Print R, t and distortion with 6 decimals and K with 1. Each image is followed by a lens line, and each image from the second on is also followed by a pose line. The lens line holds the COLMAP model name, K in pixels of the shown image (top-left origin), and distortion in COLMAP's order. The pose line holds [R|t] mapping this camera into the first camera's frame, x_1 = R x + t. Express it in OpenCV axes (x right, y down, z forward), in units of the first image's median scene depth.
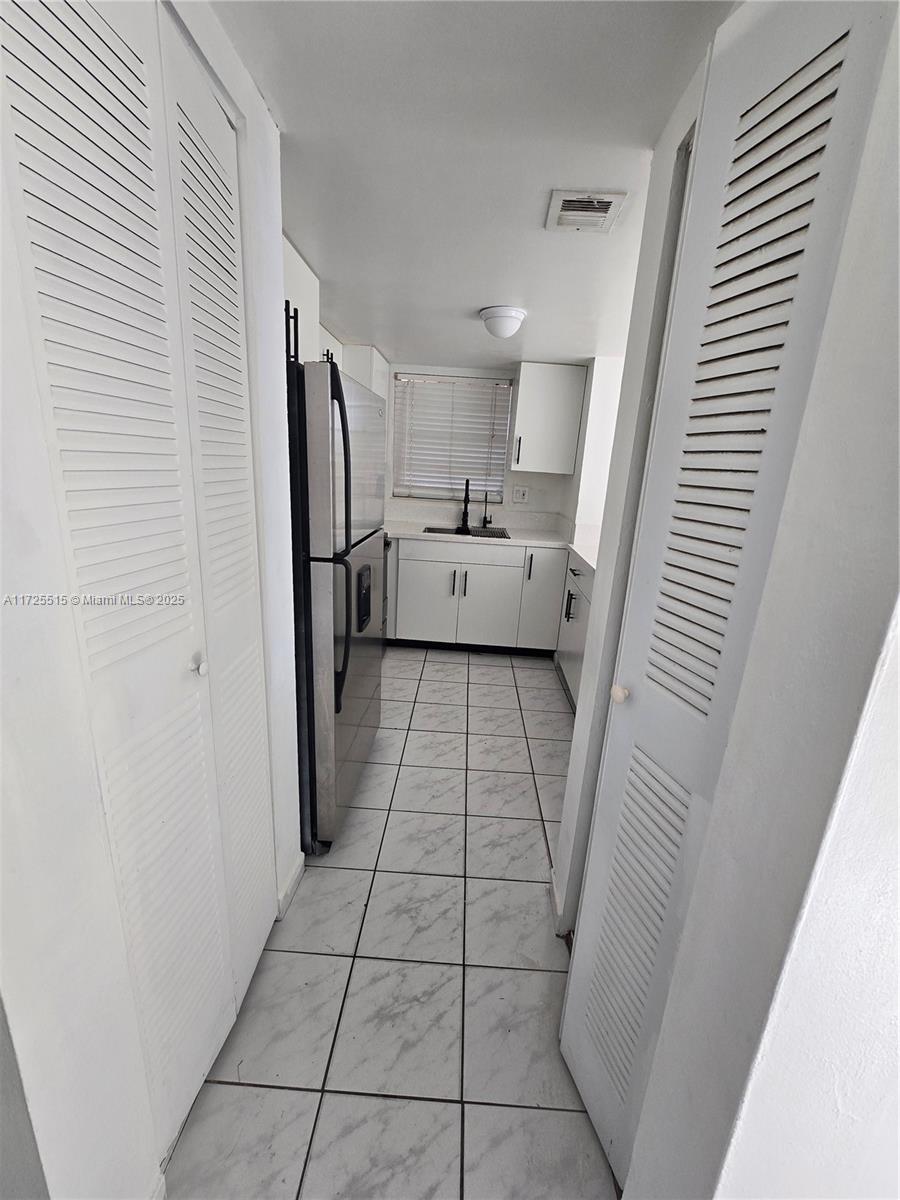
lens RADIAL K [[489.9, 0, 452.2], [0, 489.9, 598.3], [0, 0, 1]] dist [0.000824, 0.000092]
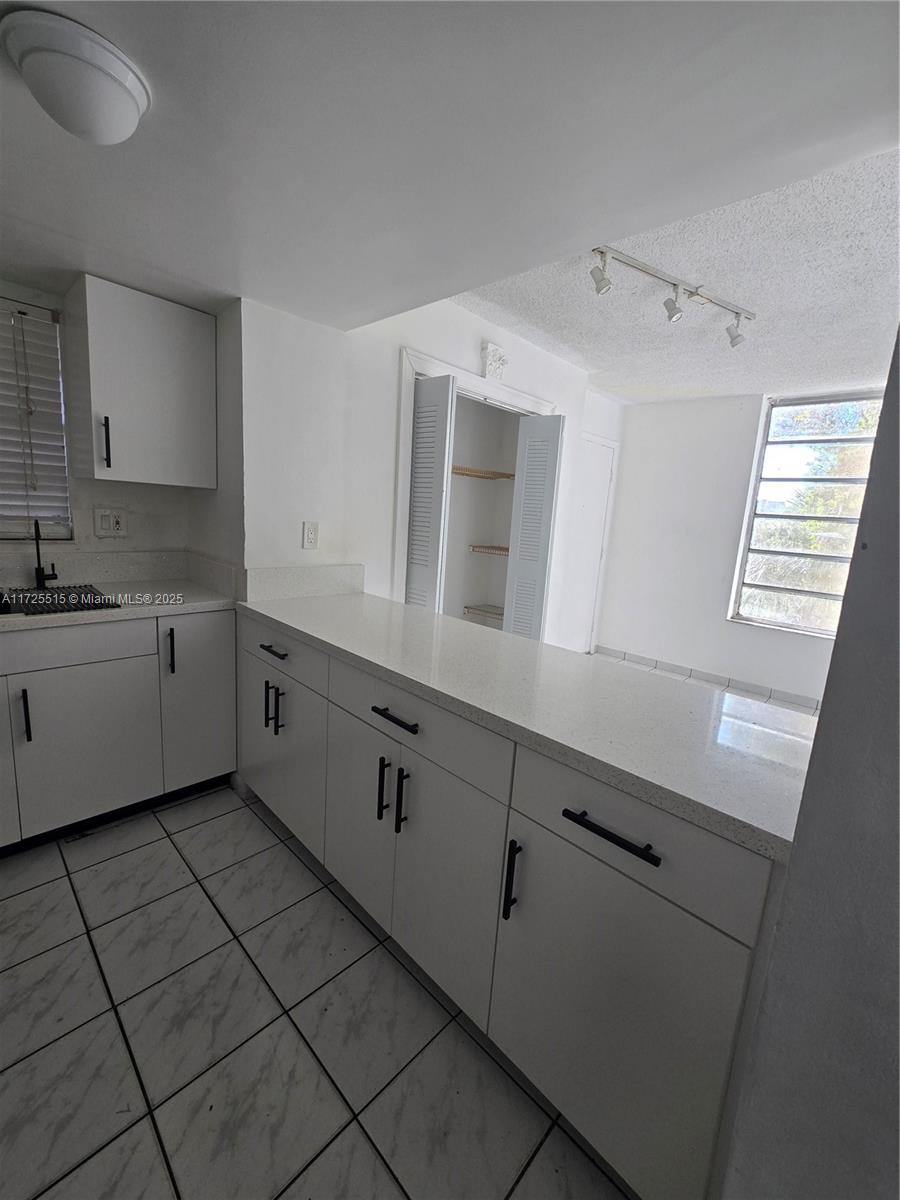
lens RADIAL K [[489.9, 0, 452.2], [0, 489.9, 598.3], [0, 0, 1]] dist [0.000824, 0.000092]
pose [[0.666229, -0.145269, 0.731461, -0.028031], [0.171667, 0.984377, 0.039141, -0.086051], [-0.725720, 0.099491, 0.680759, 0.360359]]
